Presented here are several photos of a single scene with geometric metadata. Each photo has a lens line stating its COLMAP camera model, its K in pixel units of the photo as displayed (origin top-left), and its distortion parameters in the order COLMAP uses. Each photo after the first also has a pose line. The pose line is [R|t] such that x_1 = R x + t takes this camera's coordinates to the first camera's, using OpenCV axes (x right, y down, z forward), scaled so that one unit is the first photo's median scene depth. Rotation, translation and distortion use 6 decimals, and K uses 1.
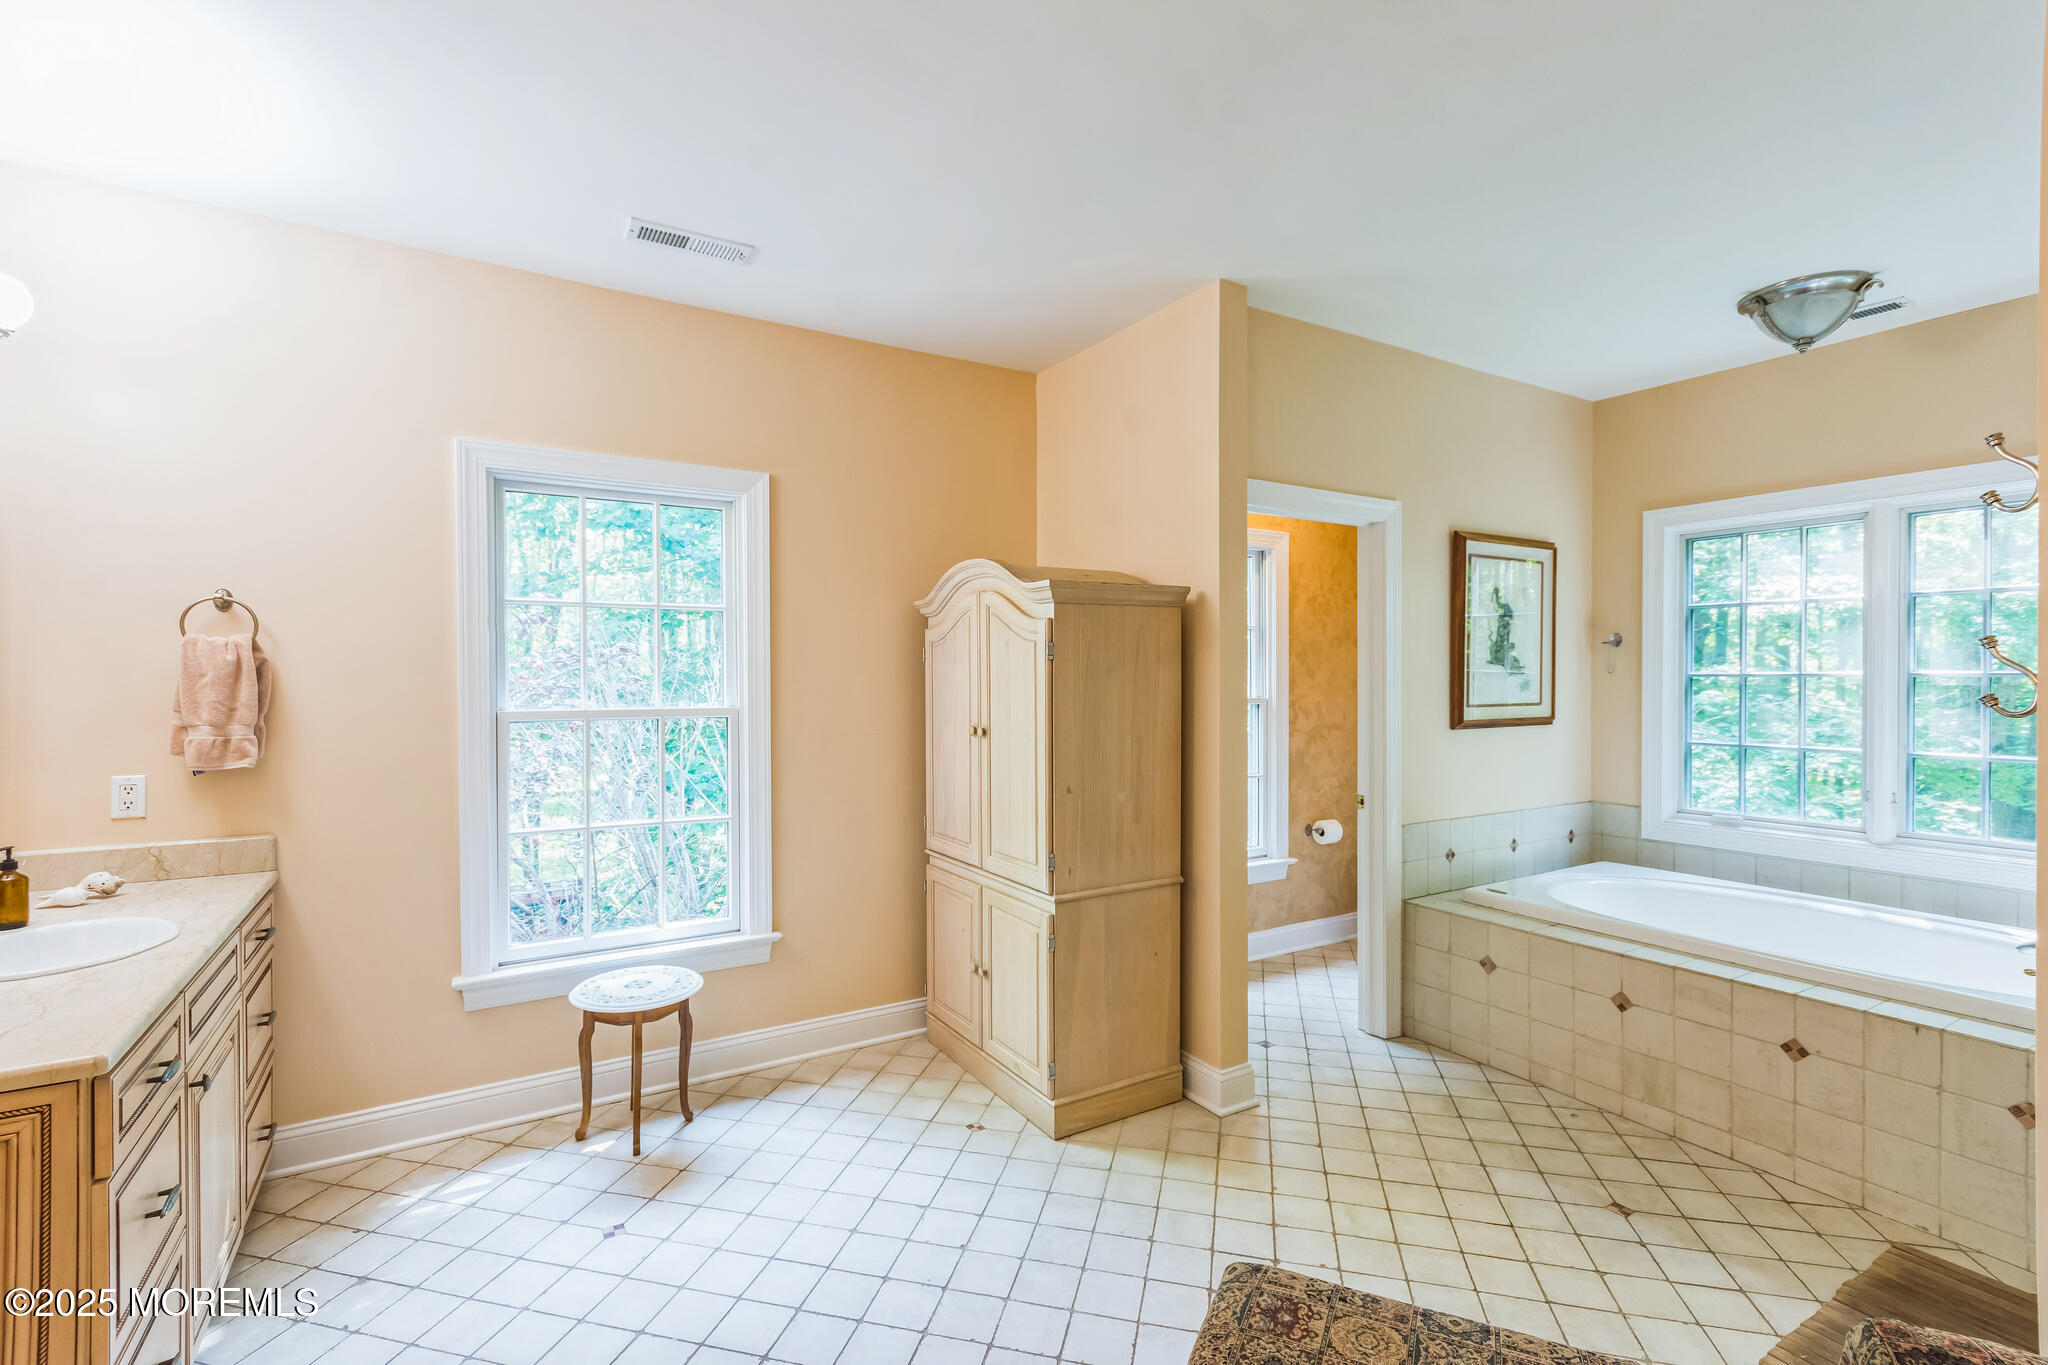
lens RADIAL K [[923.3, 0, 1015.9], [0, 923.3, 687.3], [0, 0, 1]] dist [0.009170, -0.000272]
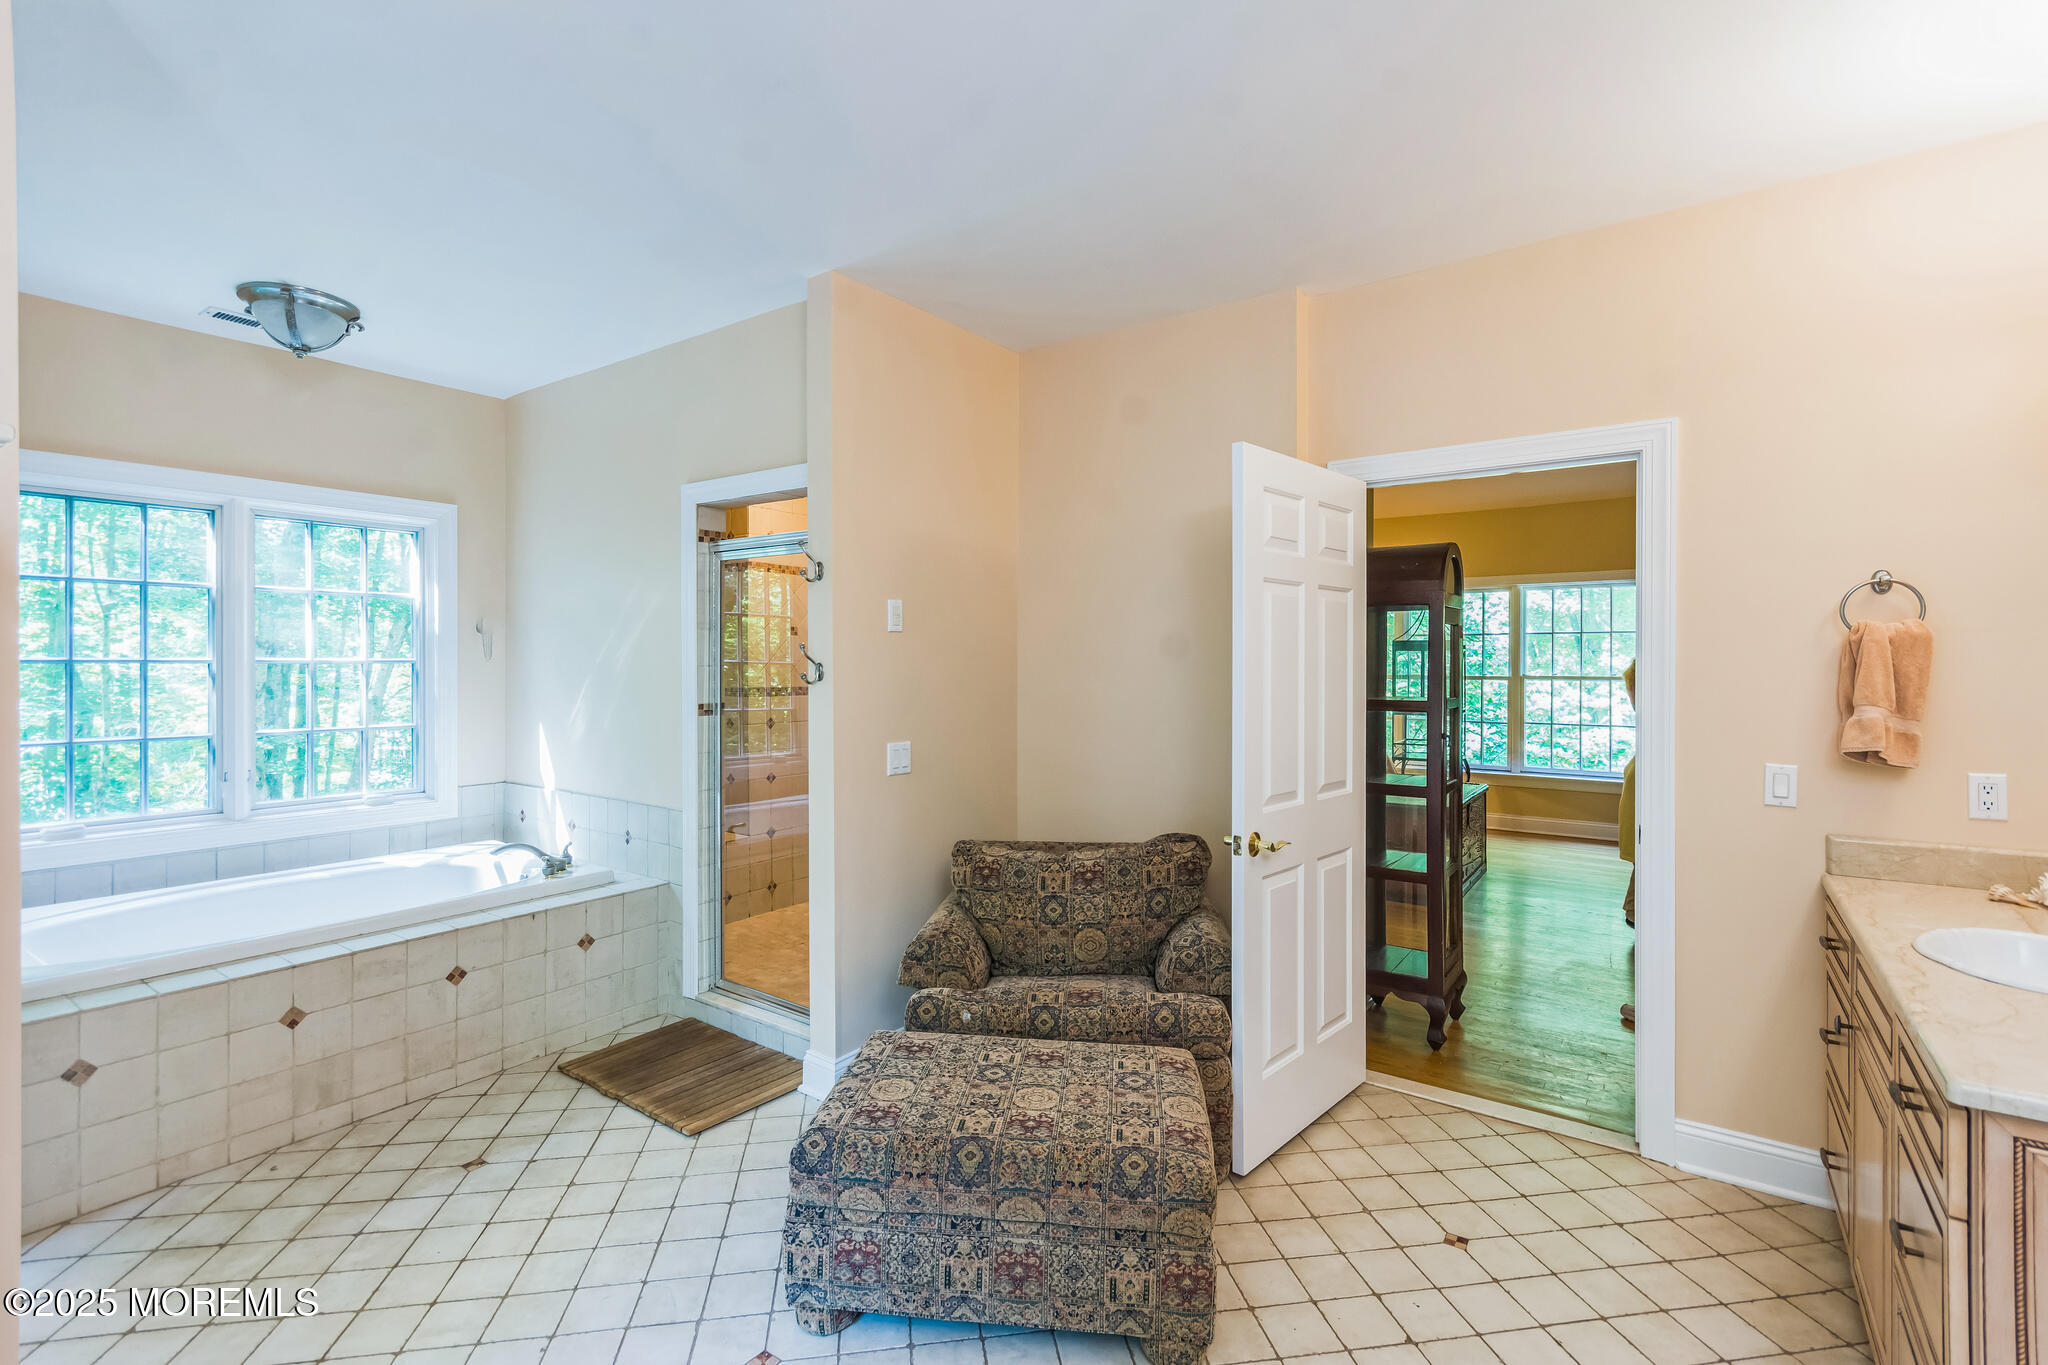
lens RADIAL K [[923.3, 0, 1025.7], [0, 923.3, 671.9], [0, 0, 1]] dist [0.009170, -0.000272]
pose [[-0.387163, -0.009985, 0.921957, -0.478279], [0.010766, 0.999824, 0.015350, -0.009227], [-0.921948, 0.015869, -0.386988, 0.692128]]
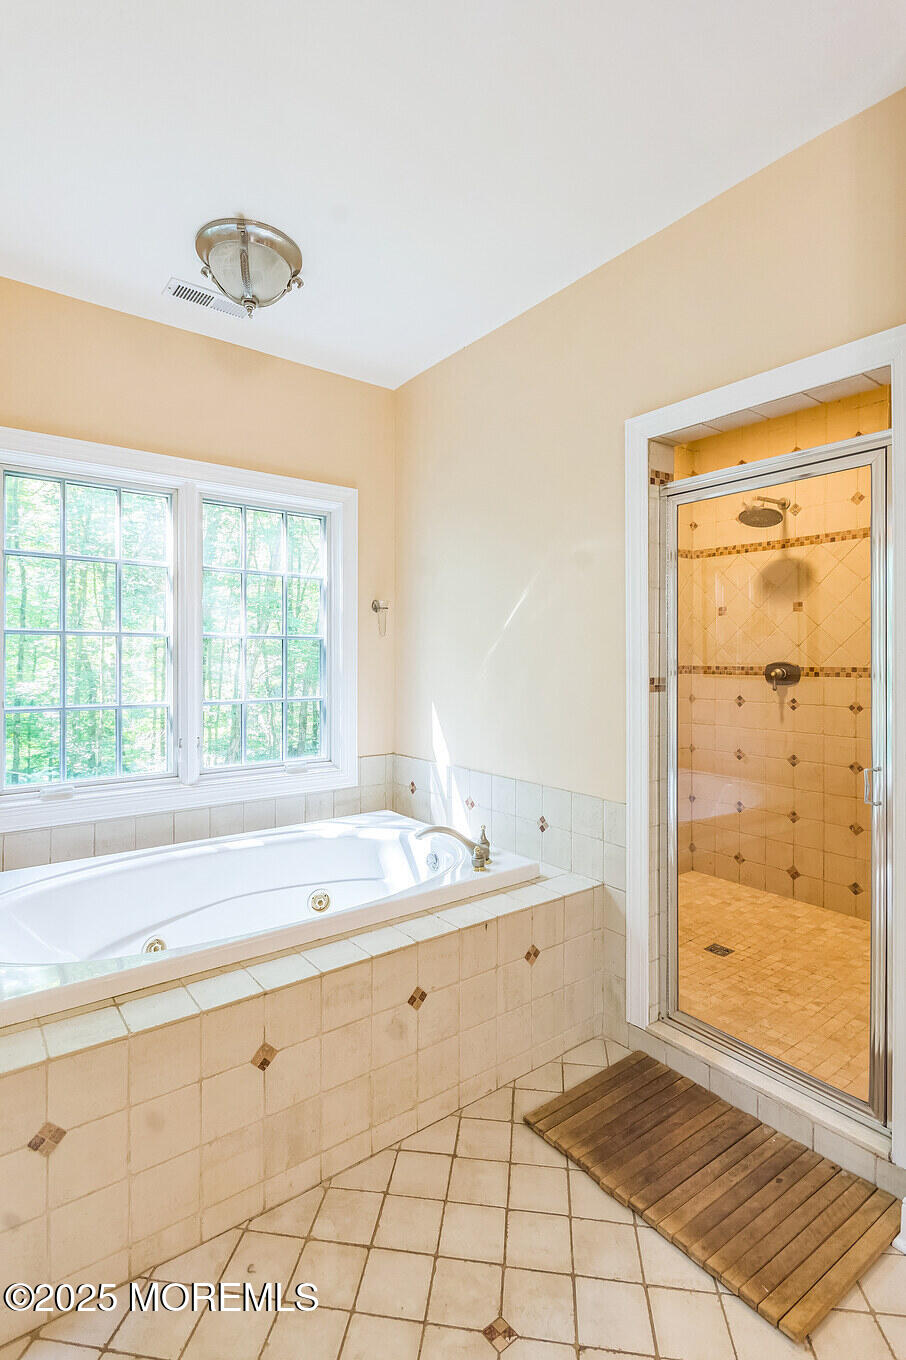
lens RADIAL K [[662.5, 0, 450.6], [0, 662.5, 668.8], [0, 0, 1]] dist [0.003514, -0.000931]
pose [[-0.100134, -0.011869, 0.994903, 0.119064], [0.010887, 0.999856, 0.013024, 0.025939], [-0.994914, 0.012136, -0.099990, 0.914500]]
